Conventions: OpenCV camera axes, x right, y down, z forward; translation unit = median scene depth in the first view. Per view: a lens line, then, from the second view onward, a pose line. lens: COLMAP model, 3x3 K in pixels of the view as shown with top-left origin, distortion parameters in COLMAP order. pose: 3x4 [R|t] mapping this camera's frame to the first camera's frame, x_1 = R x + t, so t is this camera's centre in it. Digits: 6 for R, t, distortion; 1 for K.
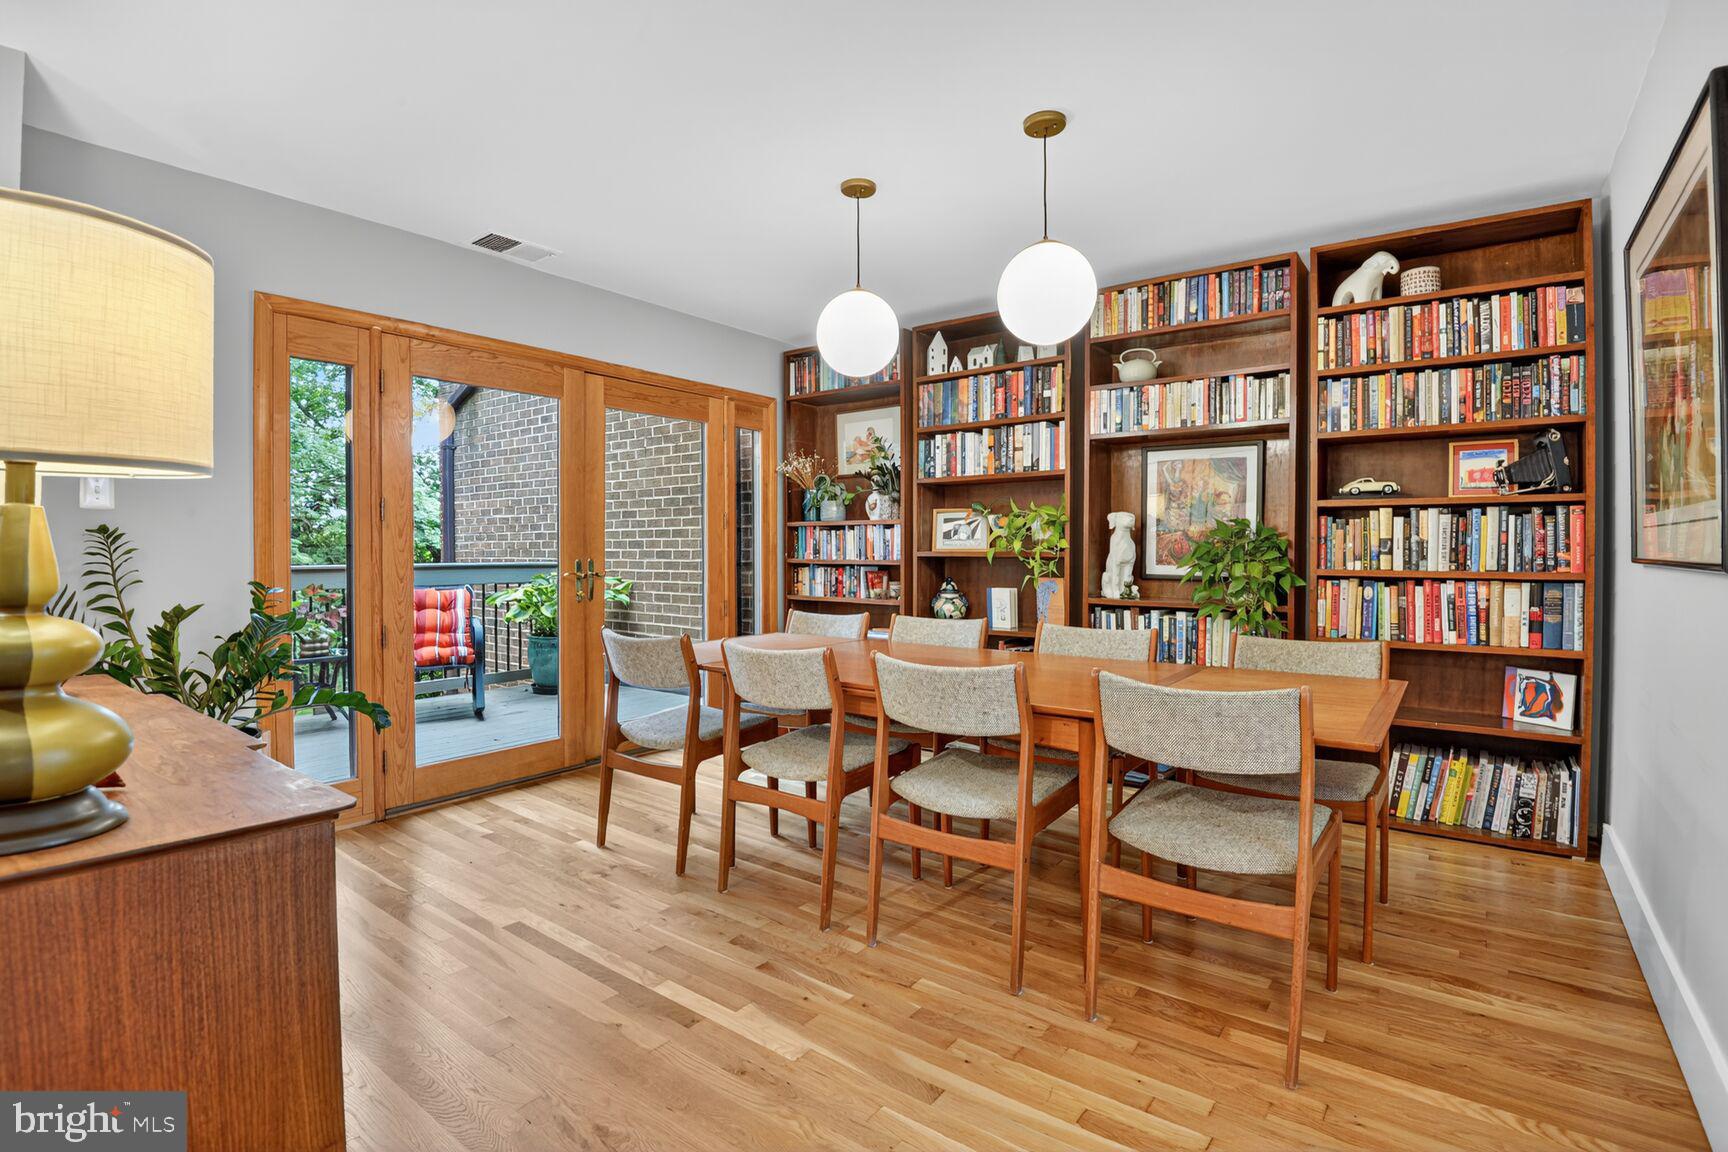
lens RADIAL K [[801.4, 0, 862.2], [0, 801.4, 567.3], [0, 0, 1]] dist [-0.019512, -0.000349]
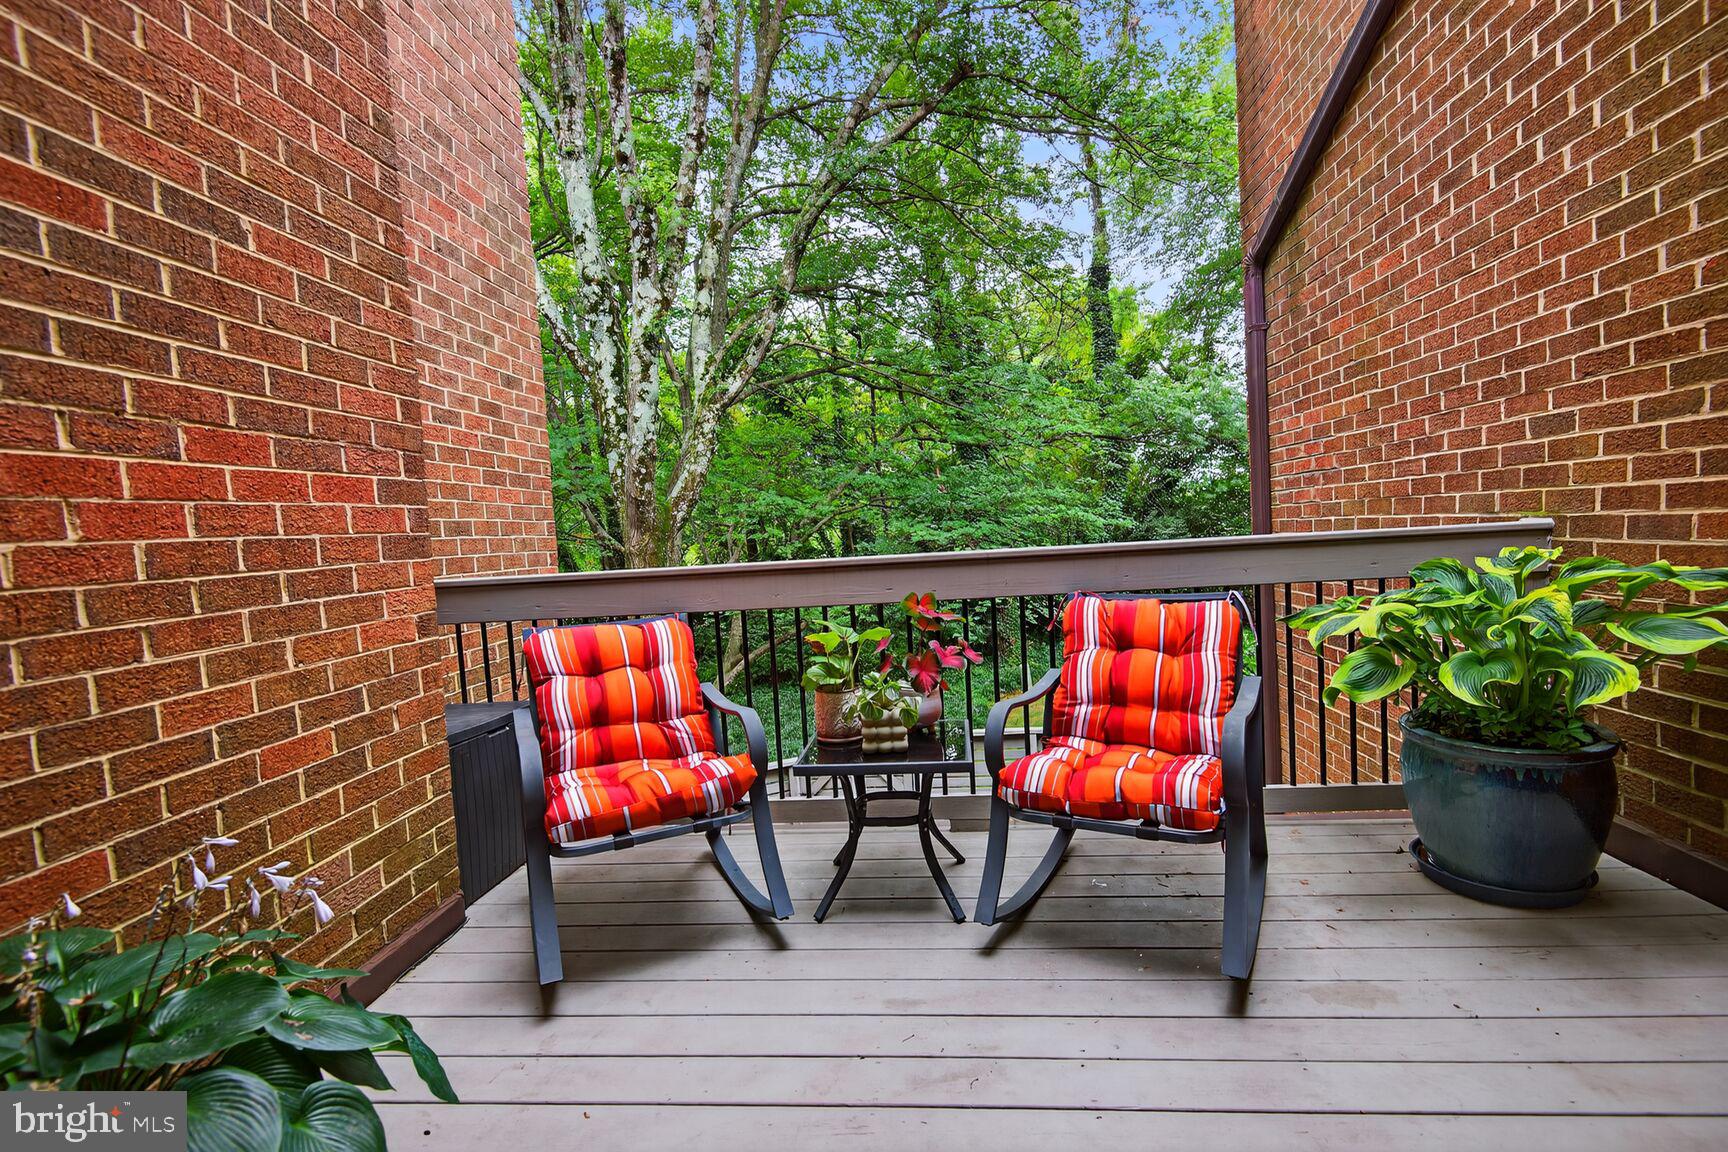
lens RADIAL K [[801.4, 0, 858.2], [0, 801.4, 586.0], [0, 0, 1]] dist [-0.019512, -0.000349]
pose [[0.523632, 0.025813, -0.851553, -0.223125], [0.039294, 0.997745, 0.054408, -0.009127], [0.851038, -0.061951, 0.521437, 0.560661]]
